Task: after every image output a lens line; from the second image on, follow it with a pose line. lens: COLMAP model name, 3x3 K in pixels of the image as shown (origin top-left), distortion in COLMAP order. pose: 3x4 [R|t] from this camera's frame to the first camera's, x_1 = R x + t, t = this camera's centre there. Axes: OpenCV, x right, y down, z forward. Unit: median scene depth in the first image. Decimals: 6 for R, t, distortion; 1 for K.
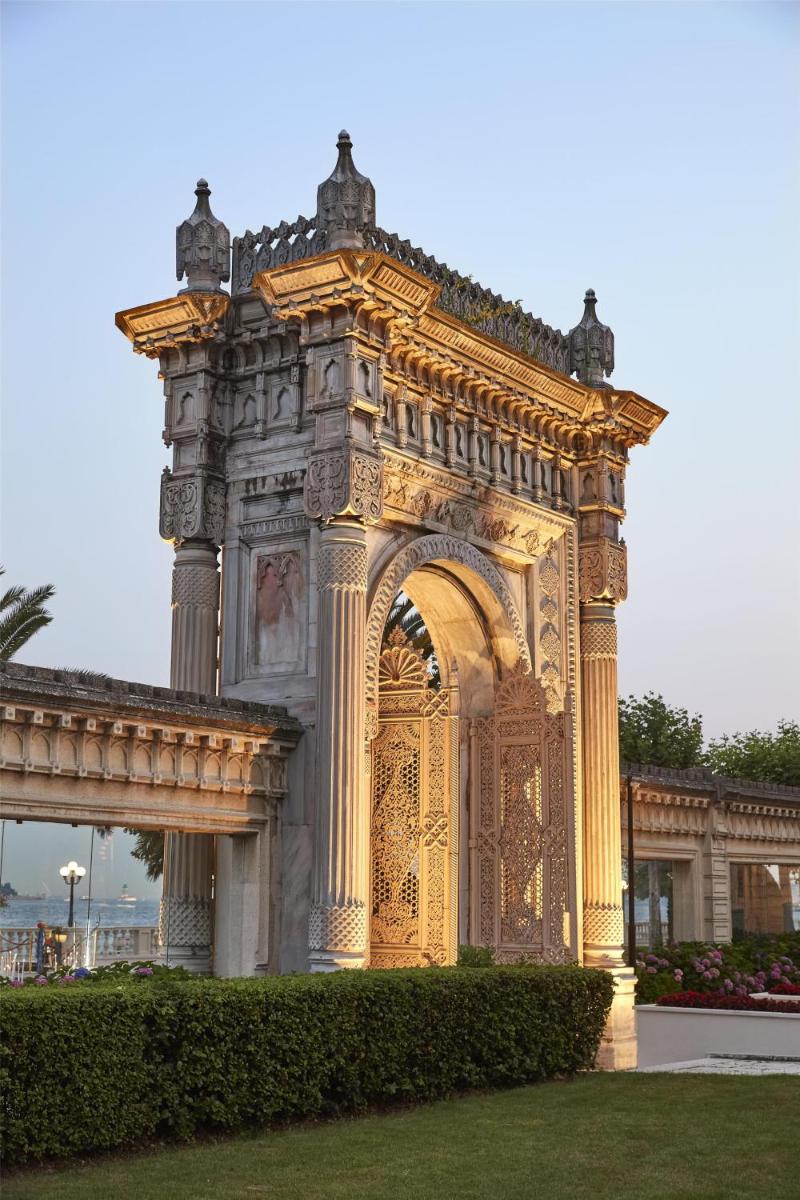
lens RADIAL K [[1546.4, 0, 400.0], [0, 1546.4, 600.0], [0, 0, 1]] dist [-0.007535, -0.010972]
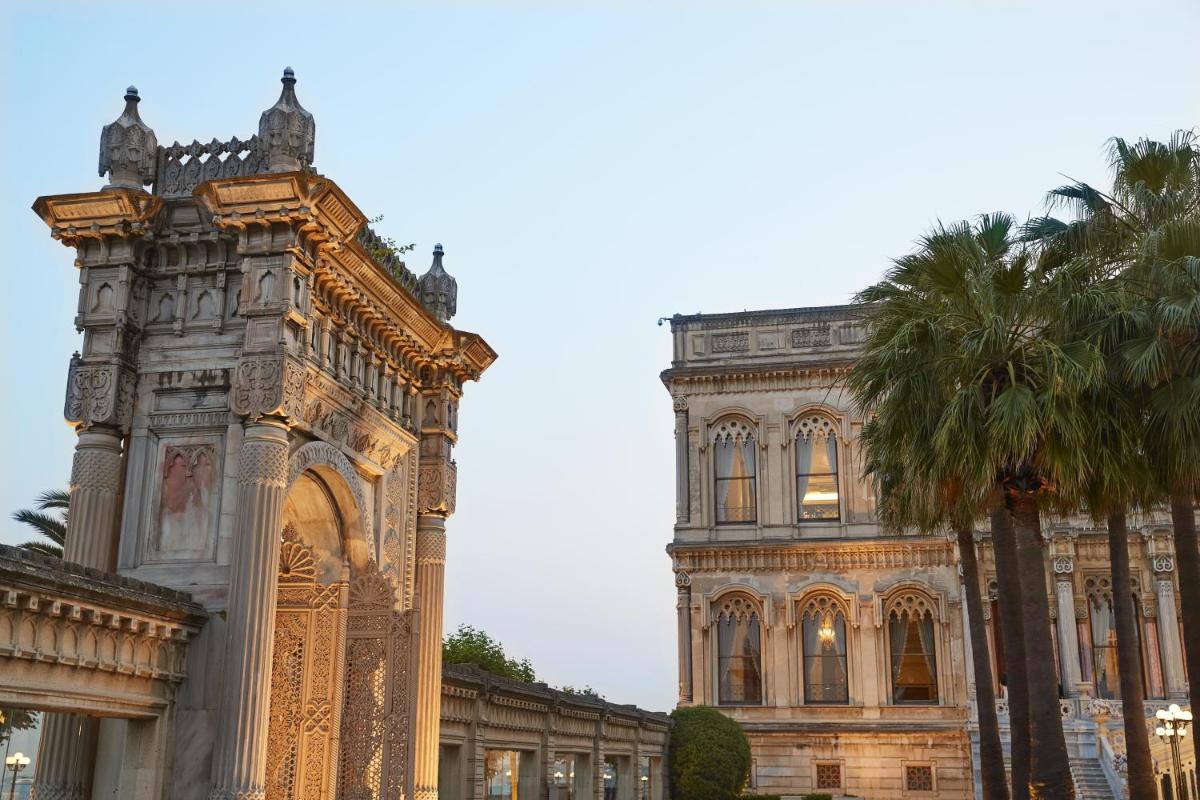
lens RADIAL K [[1305.4, 0, 600.0], [0, 1305.4, 400.0], [0, 0, 1]] dist [0.016617, 0.128662]
pose [[0.933389, 0.101668, 0.344163, -0.124738], [-0.070407, 0.992272, -0.102176, 0.010290], [-0.351891, 0.071139, 0.933334, 0.068531]]
